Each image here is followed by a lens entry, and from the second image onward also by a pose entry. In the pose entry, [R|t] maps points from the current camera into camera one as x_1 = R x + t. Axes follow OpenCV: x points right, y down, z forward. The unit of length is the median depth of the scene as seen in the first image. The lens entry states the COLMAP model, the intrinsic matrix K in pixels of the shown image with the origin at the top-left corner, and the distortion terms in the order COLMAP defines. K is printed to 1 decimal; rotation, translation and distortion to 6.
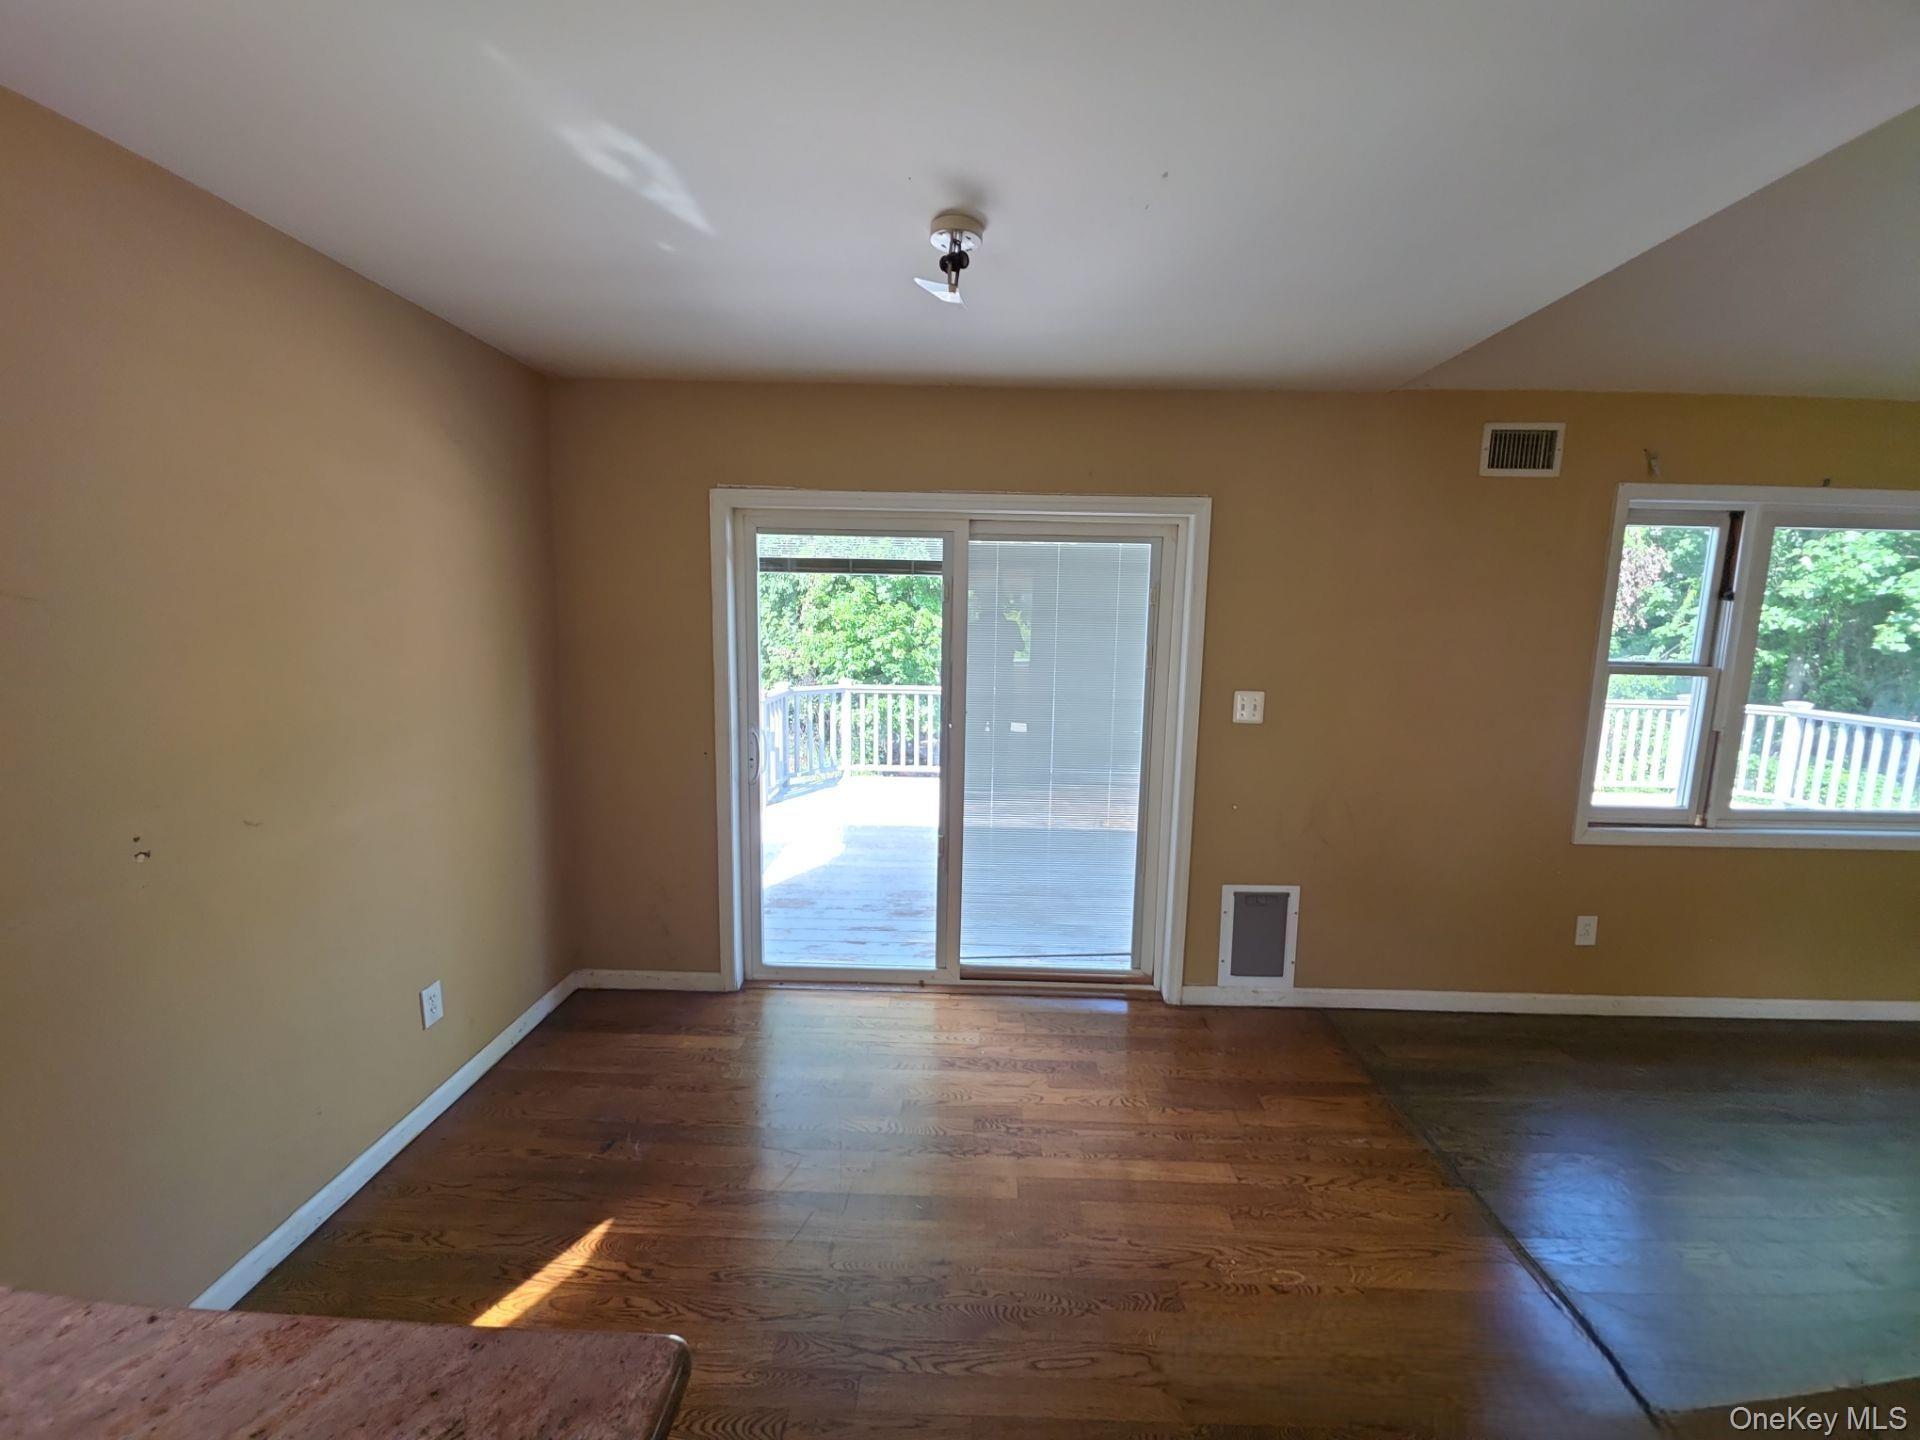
lens RADIAL K [[772.5, 0, 956.9], [0, 772.5, 726.8], [0, 0, 1]] dist [0.001323, -0.000643]
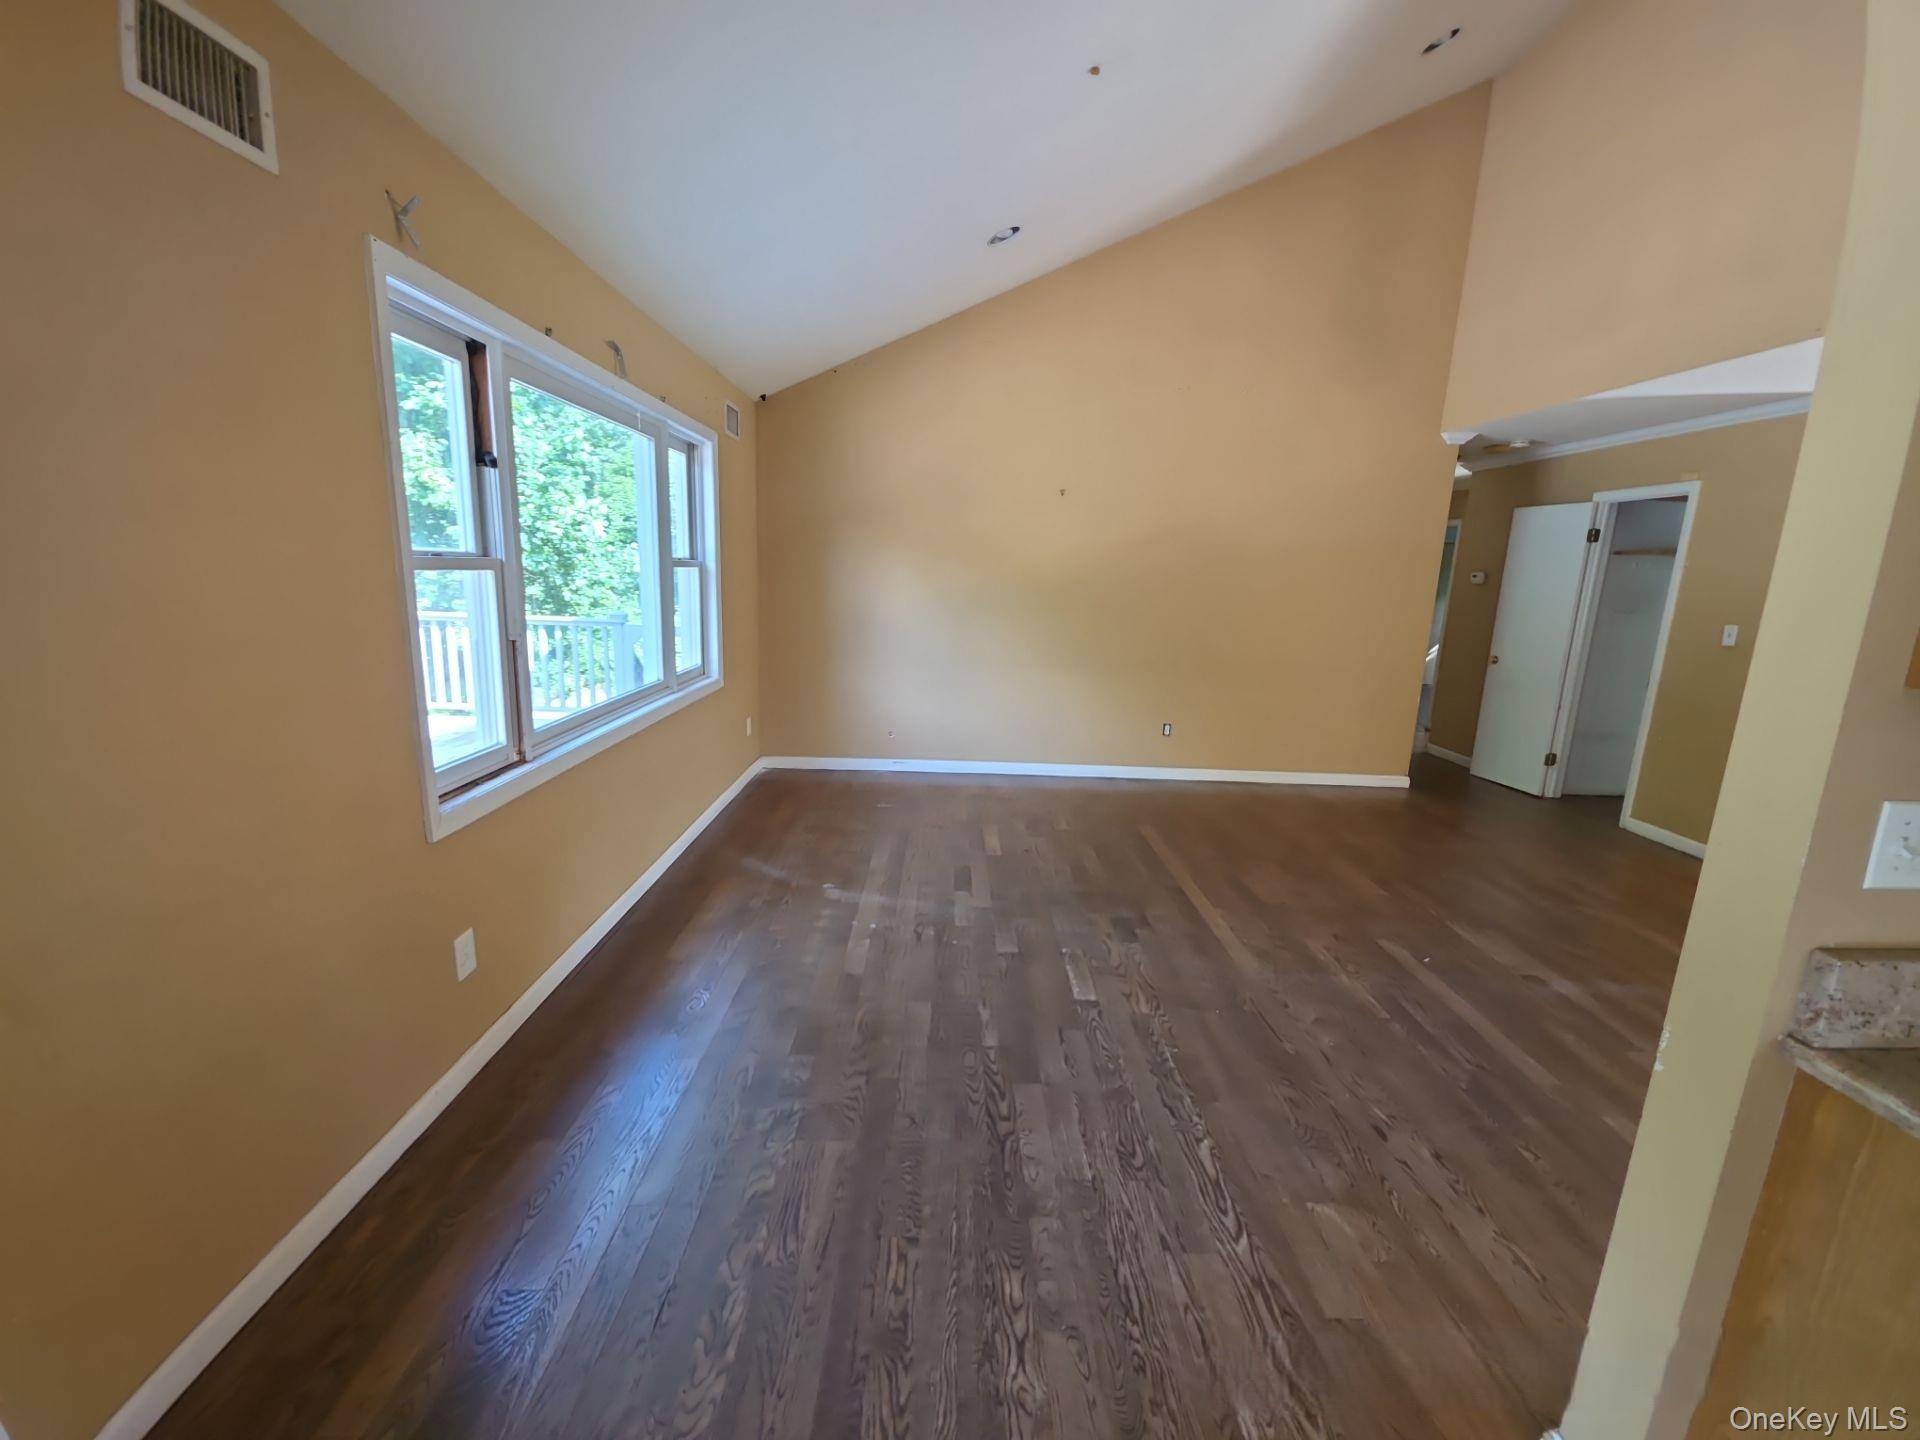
lens RADIAL K [[772.5, 0, 966.7], [0, 772.5, 716.3], [0, 0, 1]] dist [0.001323, -0.000643]
pose [[-0.046044, -0.212311, 0.976117, 0.177477], [0.101608, 0.971090, 0.216011, -0.041024], [-0.993758, 0.109128, -0.023141, 0.558762]]
